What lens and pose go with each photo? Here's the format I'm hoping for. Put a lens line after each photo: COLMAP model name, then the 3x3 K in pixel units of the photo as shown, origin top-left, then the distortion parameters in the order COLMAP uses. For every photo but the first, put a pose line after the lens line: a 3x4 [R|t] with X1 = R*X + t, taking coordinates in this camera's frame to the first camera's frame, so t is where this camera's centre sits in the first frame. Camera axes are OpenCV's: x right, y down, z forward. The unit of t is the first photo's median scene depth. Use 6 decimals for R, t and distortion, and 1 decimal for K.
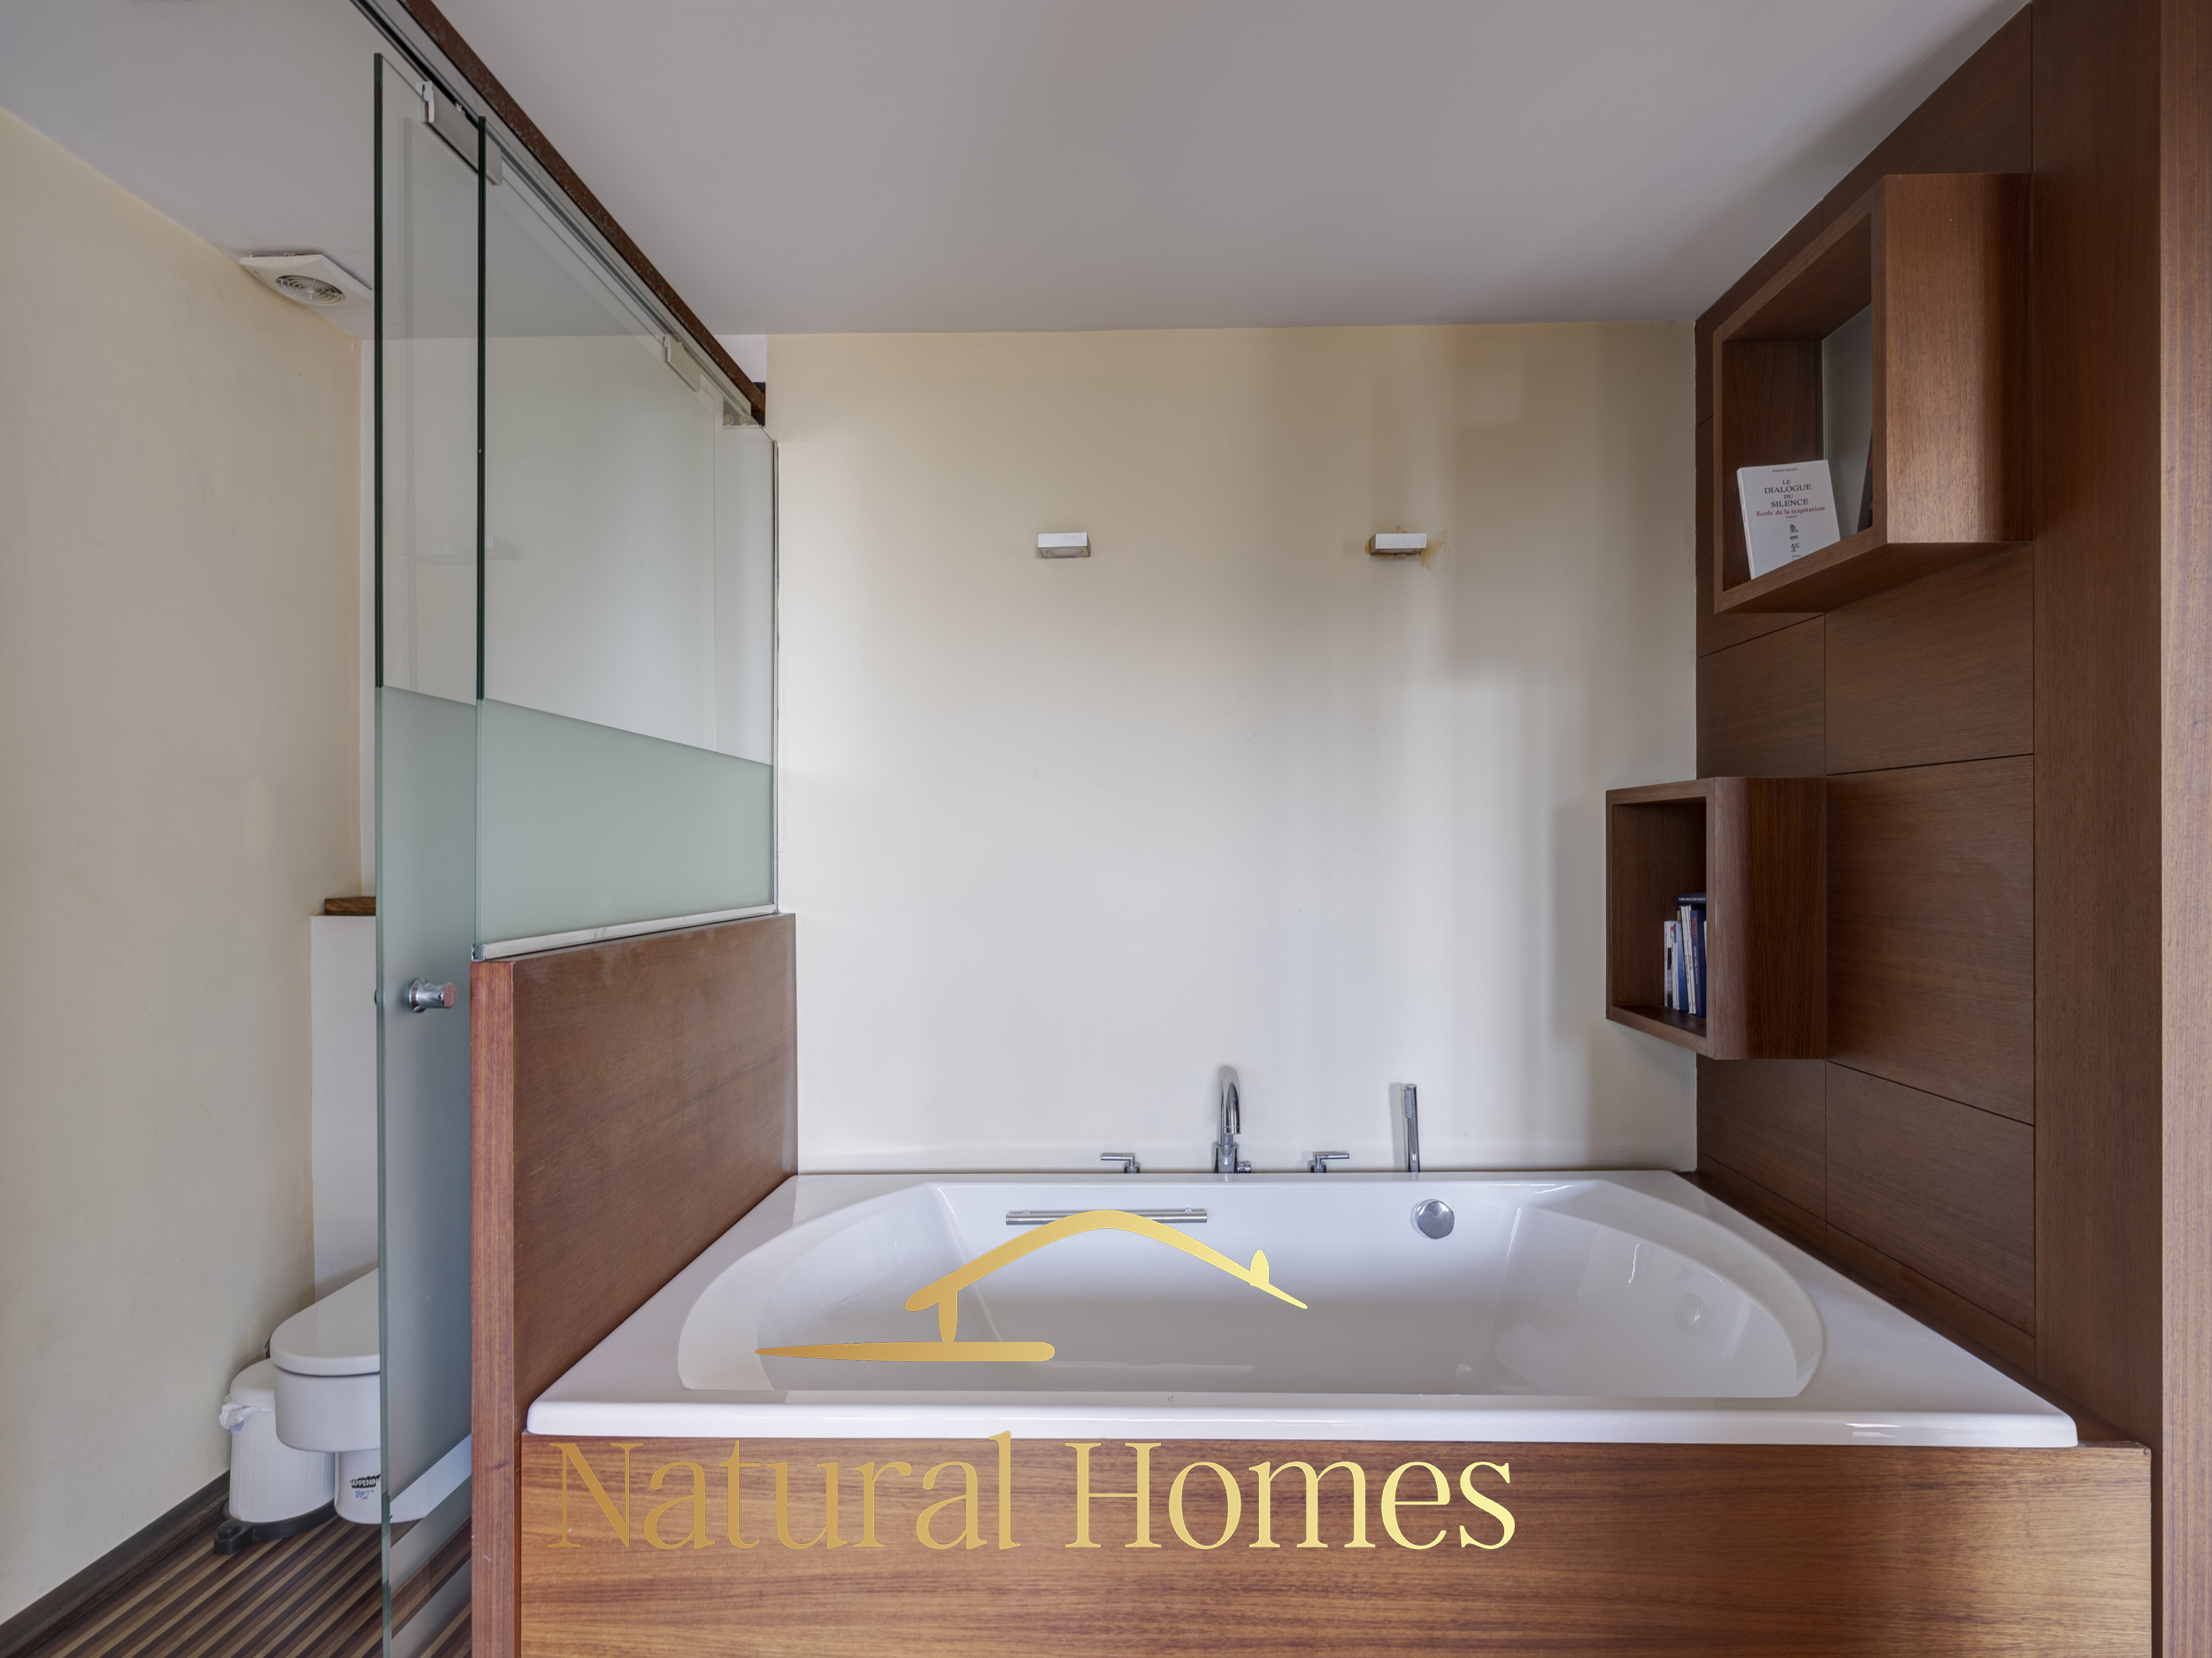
lens RADIAL K [[1191.7, 0, 1114.5], [0, 1191.7, 825.2], [0, 0, 1]] dist [0.002265, -0.002199]
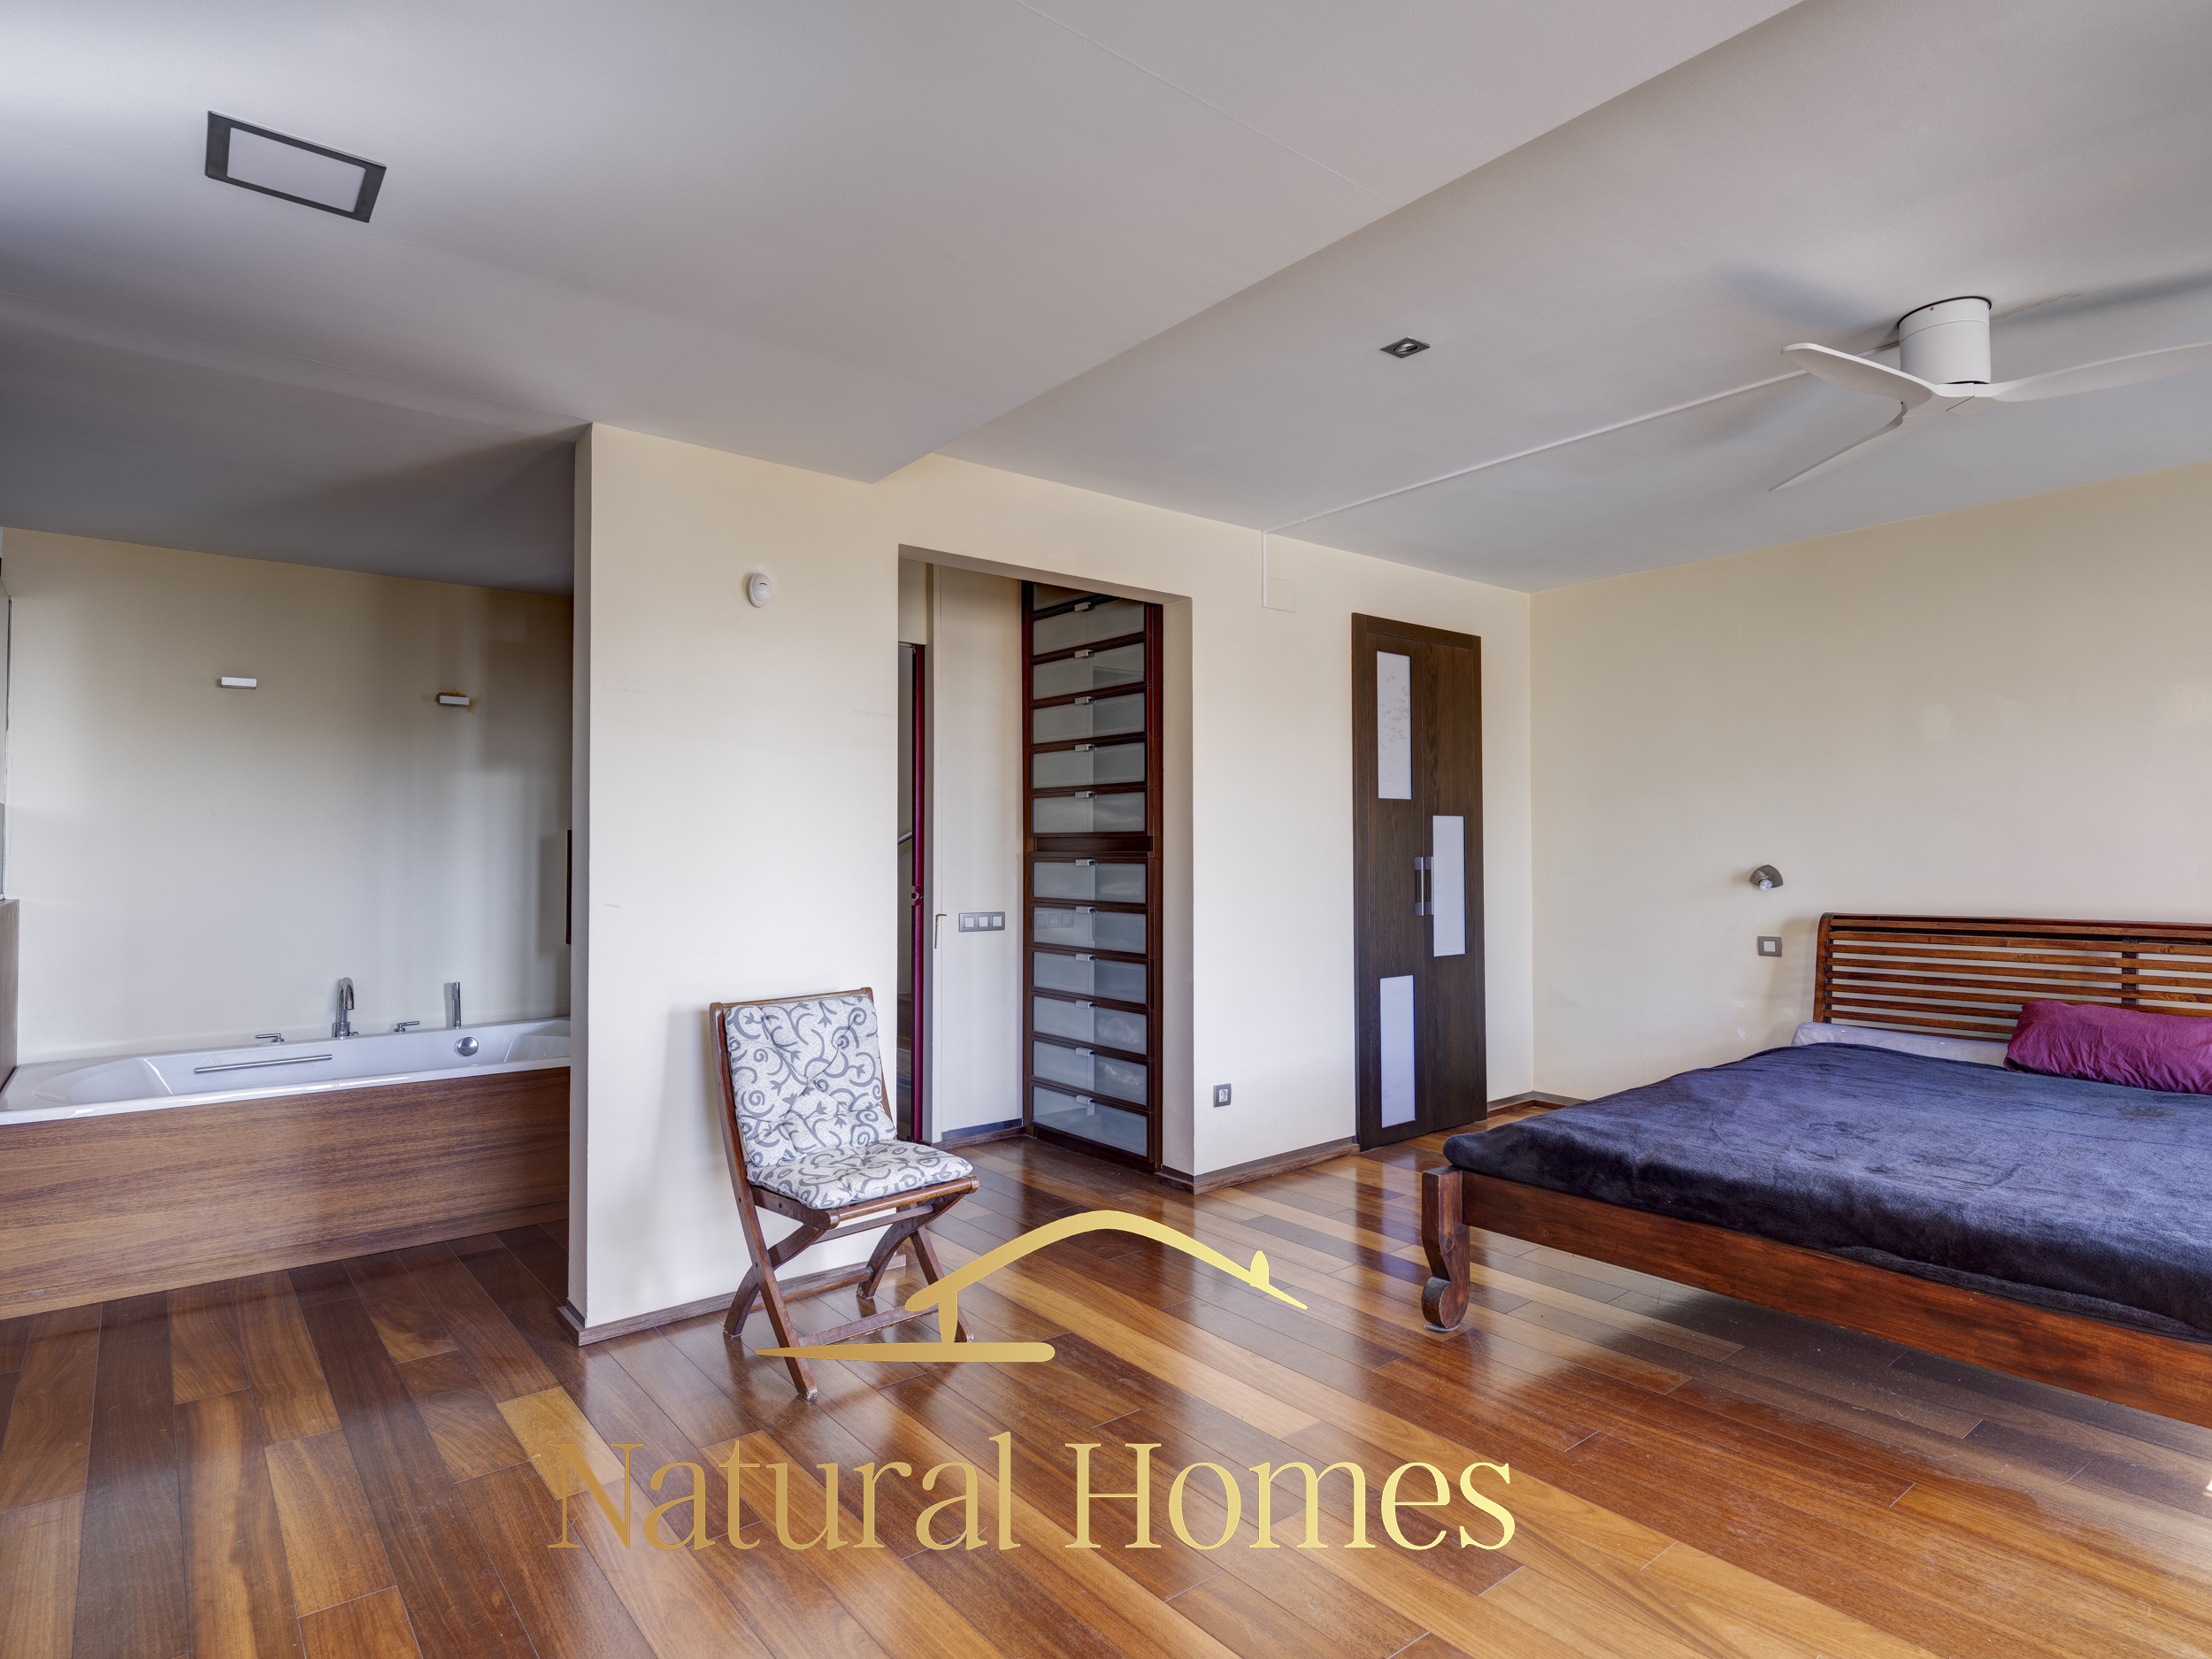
lens RADIAL K [[1177.0, 0, 1101.7], [0, 1177.0, 830.0], [0, 0, 1]] dist [-0.002350, -0.000190]
pose [[0.758286, 0.014858, 0.651753, -0.200920], [-0.015379, 0.999870, -0.004901, -0.031857], [-0.651741, -0.006307, 0.758415, -1.110429]]
